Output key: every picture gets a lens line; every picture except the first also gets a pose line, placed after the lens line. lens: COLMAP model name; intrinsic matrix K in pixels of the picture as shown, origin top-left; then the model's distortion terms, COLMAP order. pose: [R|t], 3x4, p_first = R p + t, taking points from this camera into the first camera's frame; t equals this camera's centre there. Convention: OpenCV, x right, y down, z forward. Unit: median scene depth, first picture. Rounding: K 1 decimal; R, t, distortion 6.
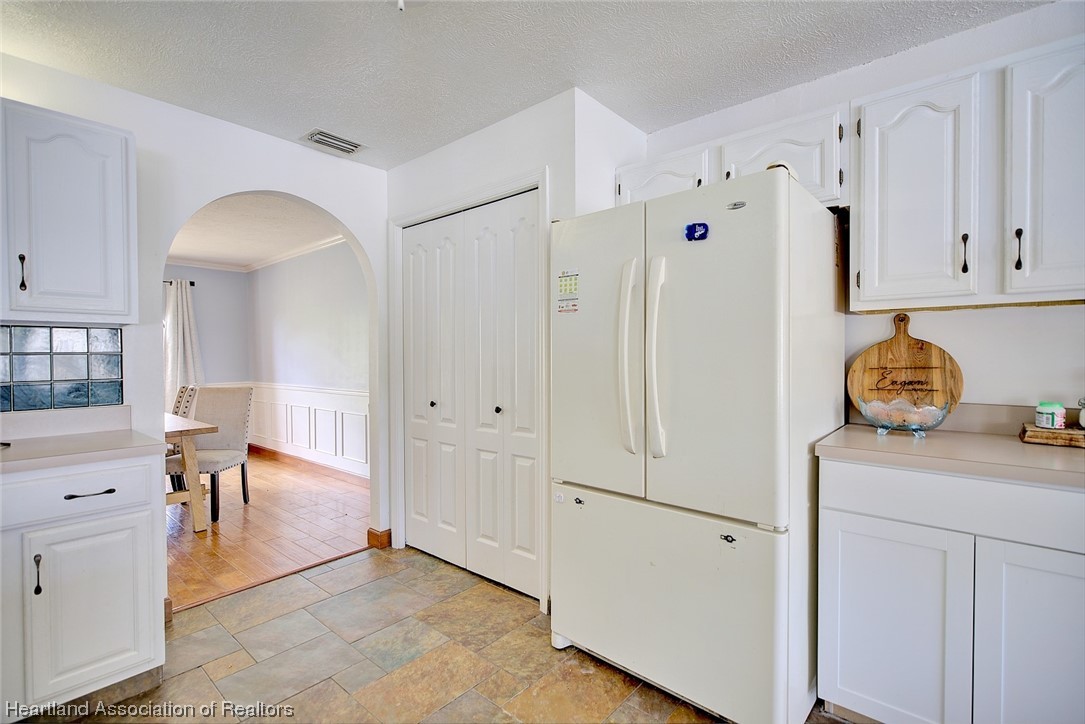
lens RADIAL K [[493.8, 0, 549.0], [0, 493.8, 367.6], [0, 0, 1]] dist [-0.004903, 0.000551]
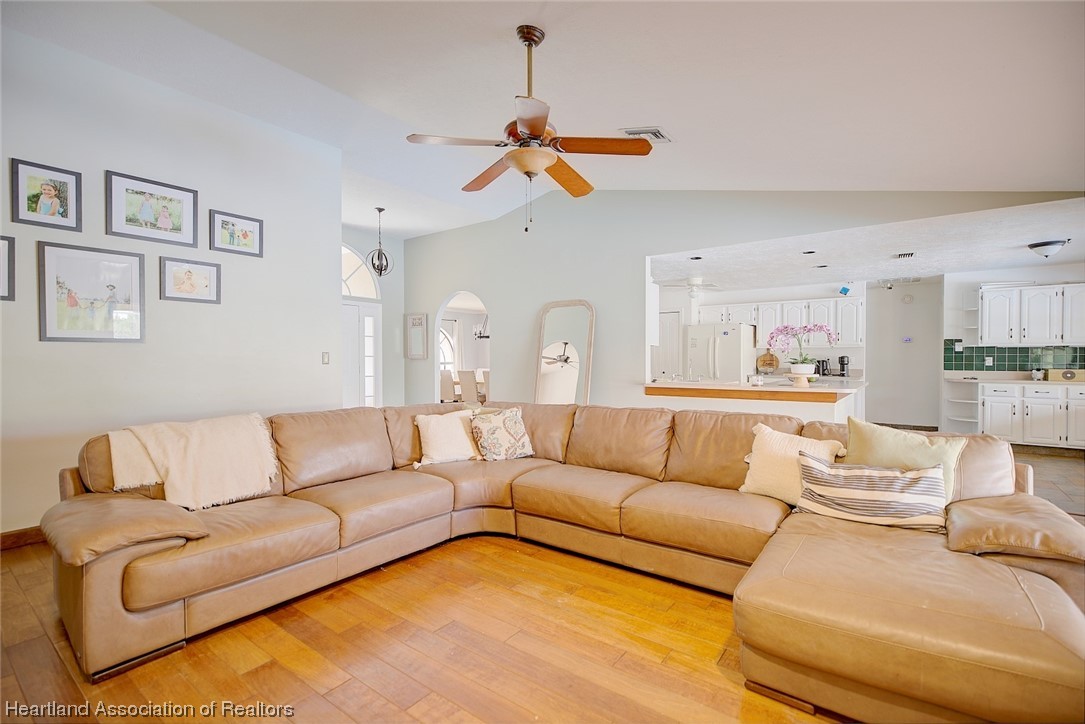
lens RADIAL K [[493.8, 0, 546.7], [0, 493.8, 366.9], [0, 0, 1]] dist [-0.004903, 0.000551]
pose [[0.998014, 0.004180, 0.062856, -1.531524], [-0.003880, 0.999980, -0.004895, 0.087361], [-0.062875, 0.004642, 0.998011, -3.260212]]
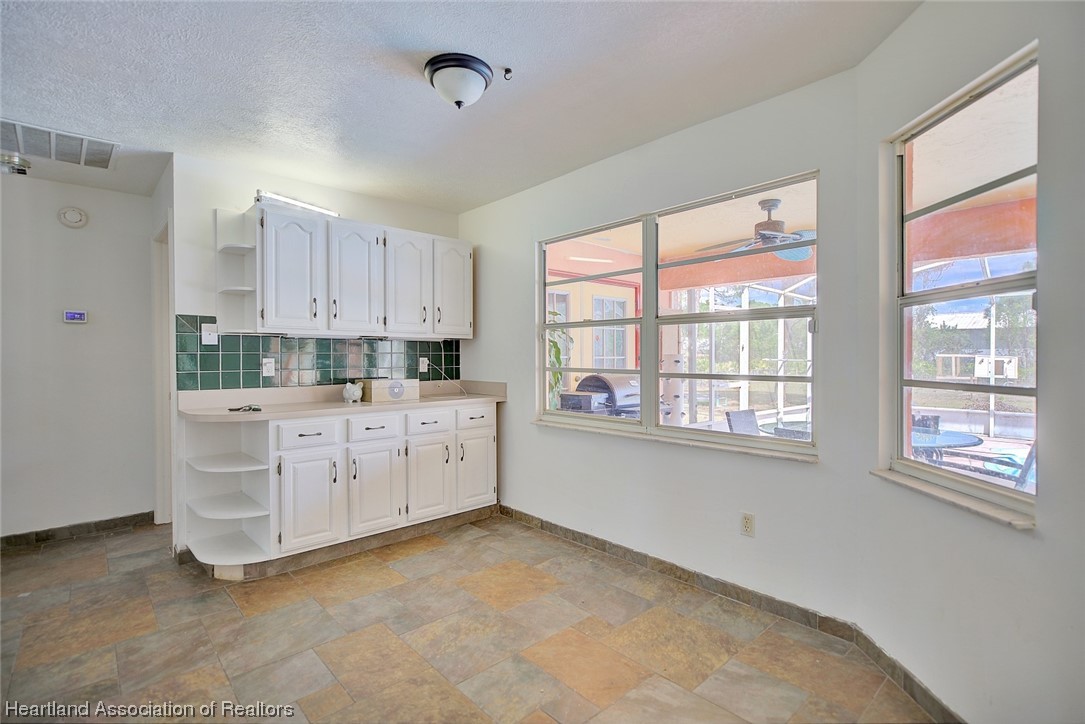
lens RADIAL K [[508.0, 0, 543.3], [0, 508.0, 360.1], [0, 0, 1]] dist [-0.009330, 0.000817]
pose [[0.123455, 0.000102, 0.992350, 0.271403], [0.025964, 0.999657, -0.003333, 0.024182], [-0.992010, 0.026177, 0.123410, -1.076713]]
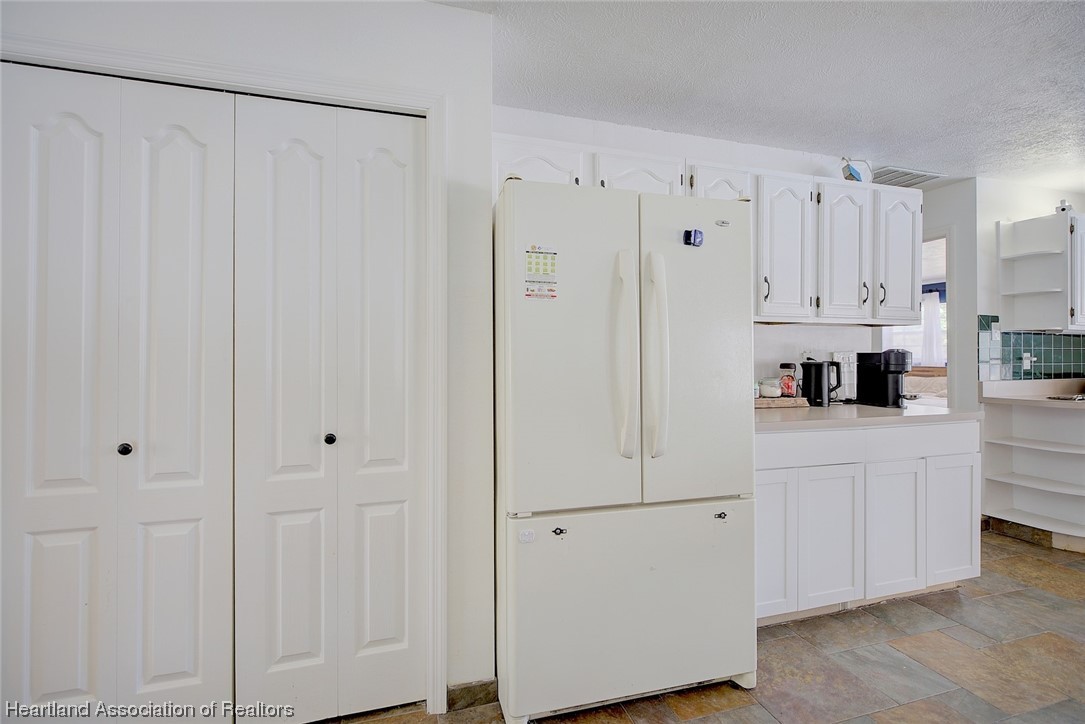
lens RADIAL K [[493.8, 0, 544.7], [0, 493.8, 352.6], [0, 0, 1]] dist [-0.004903, 0.000551]
pose [[0.535937, 0.004801, 0.844244, -0.634007], [0.015584, 0.999757, -0.015579, -0.011447], [-0.844114, 0.021506, 0.535732, 0.573472]]
